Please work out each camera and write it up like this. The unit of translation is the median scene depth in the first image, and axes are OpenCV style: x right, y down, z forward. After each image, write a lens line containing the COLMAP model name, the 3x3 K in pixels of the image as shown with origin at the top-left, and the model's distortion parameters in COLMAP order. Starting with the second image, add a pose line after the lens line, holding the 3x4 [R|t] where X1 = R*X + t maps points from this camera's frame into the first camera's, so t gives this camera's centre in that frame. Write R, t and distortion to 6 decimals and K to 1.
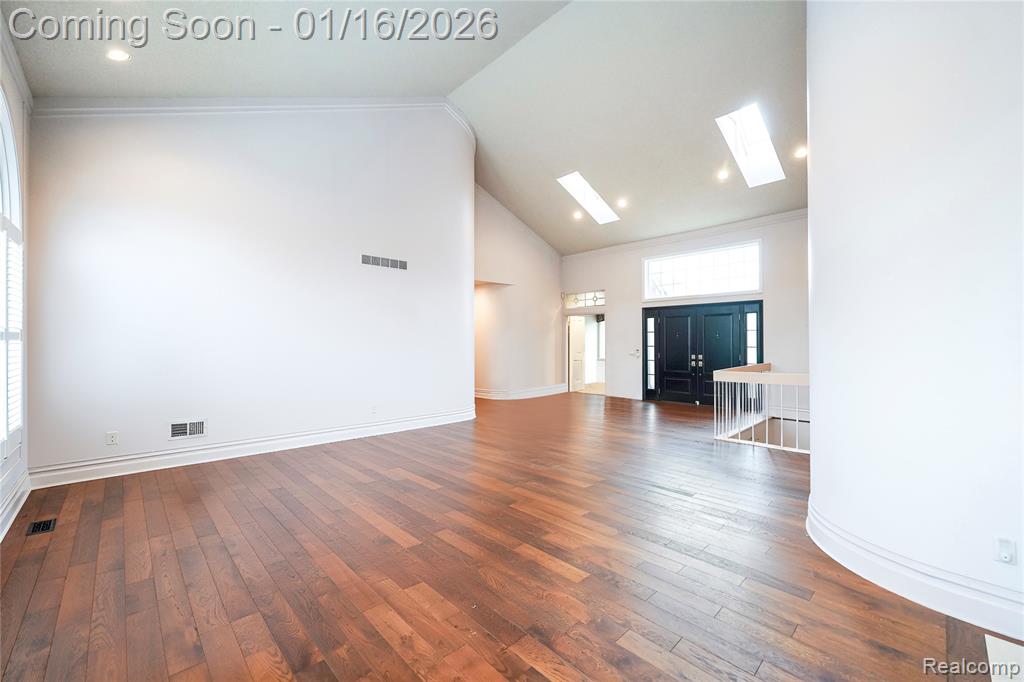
lens RADIAL K [[415.3, 0, 510.8], [0, 415.3, 339.9], [0, 0, 1]] dist [0.002672, -0.000875]
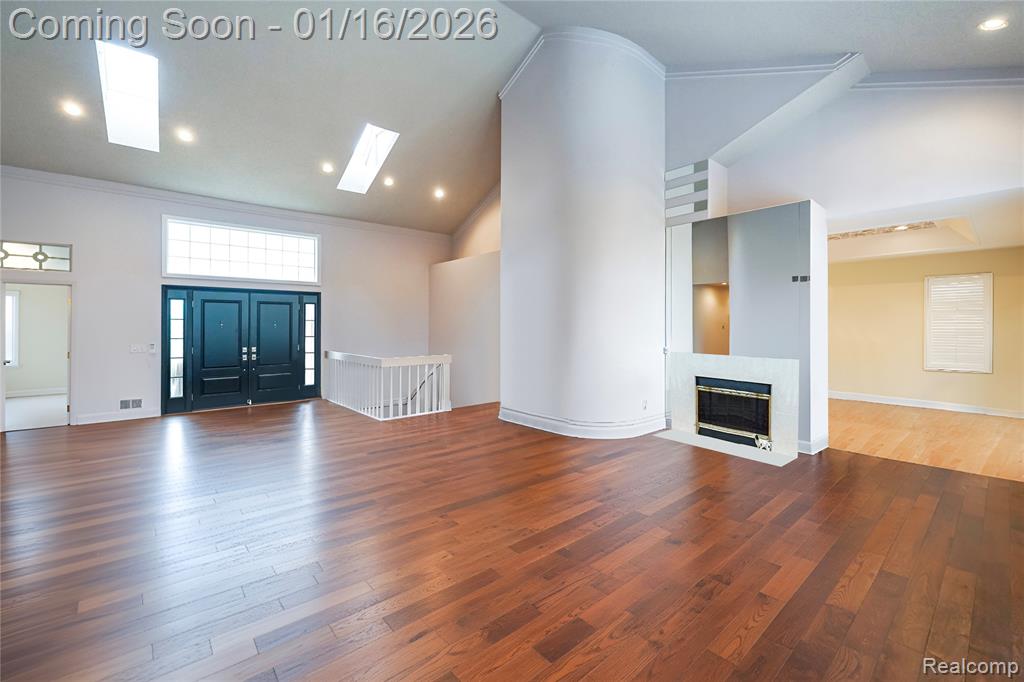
lens RADIAL K [[415.3, 0, 504.2], [0, 415.3, 323.5], [0, 0, 1]] dist [0.002672, -0.000875]
pose [[0.077906, 0.016027, 0.996832, -0.350655], [0.002809, 0.999863, -0.016295, 0.002065], [-0.996957, 0.004069, 0.077850, 0.370287]]
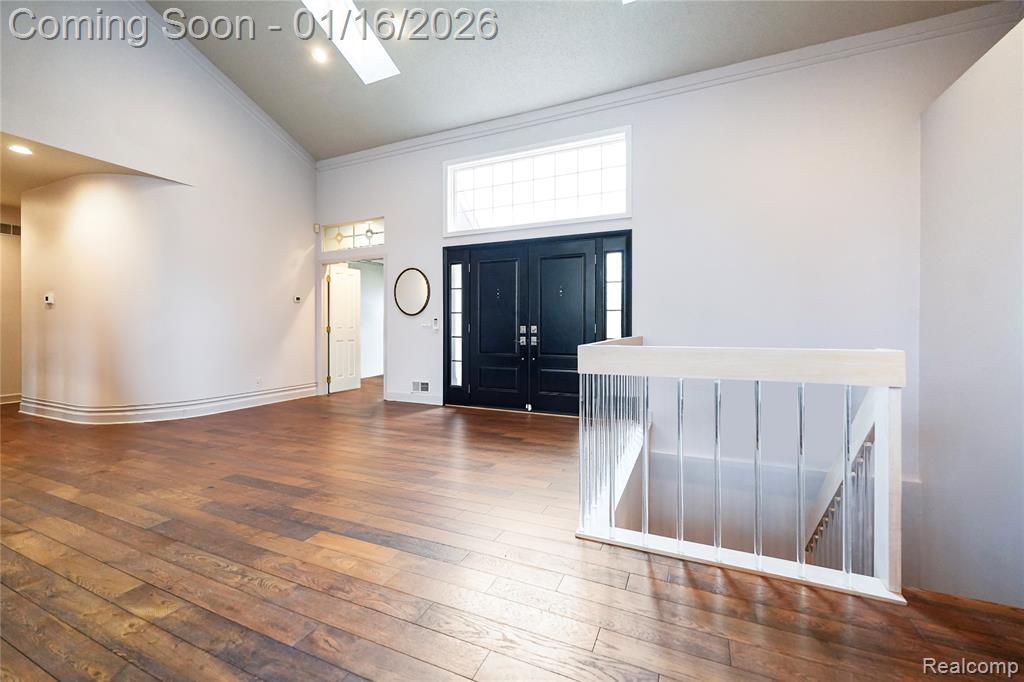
lens RADIAL K [[415.3, 0, 508.0], [0, 415.3, 331.6], [0, 0, 1]] dist [0.002672, -0.000875]
pose [[0.926483, 0.005538, 0.376295, 0.185017], [-0.007319, 0.999968, 0.003305, 0.039632], [-0.376265, -0.005817, 0.926494, 0.431372]]
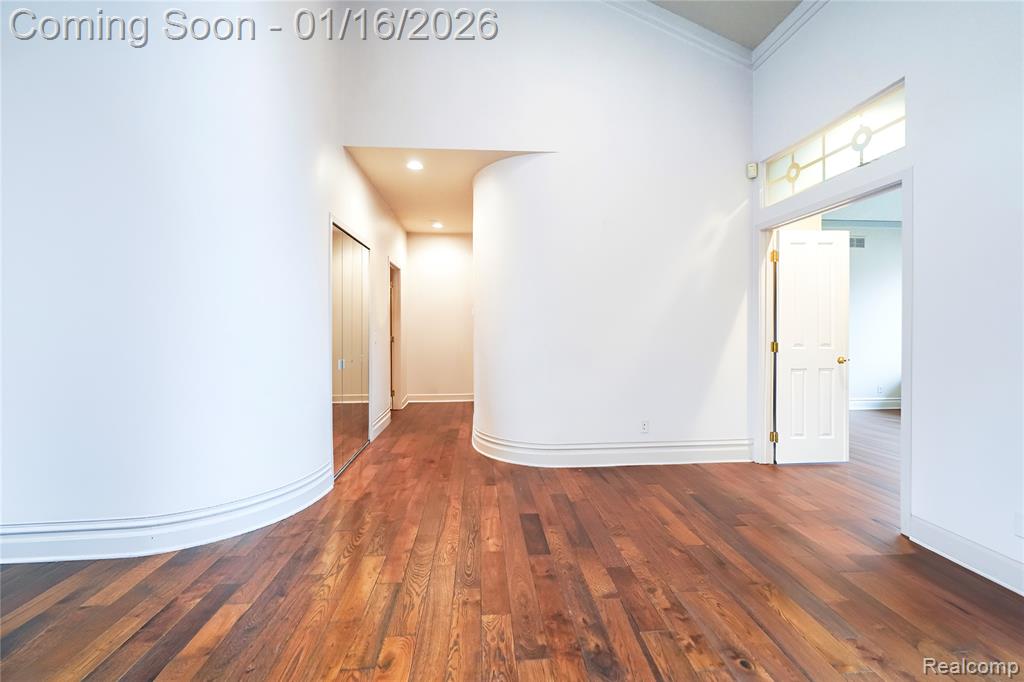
lens RADIAL K [[415.3, 0, 507.4], [0, 415.3, 327.0], [0, 0, 1]] dist [0.002672, -0.000875]
pose [[0.765192, 0.010805, -0.643711, 0.227337], [-0.015346, 0.999881, -0.001459, 0.026334], [0.643619, 0.010995, 0.765267, 0.740535]]
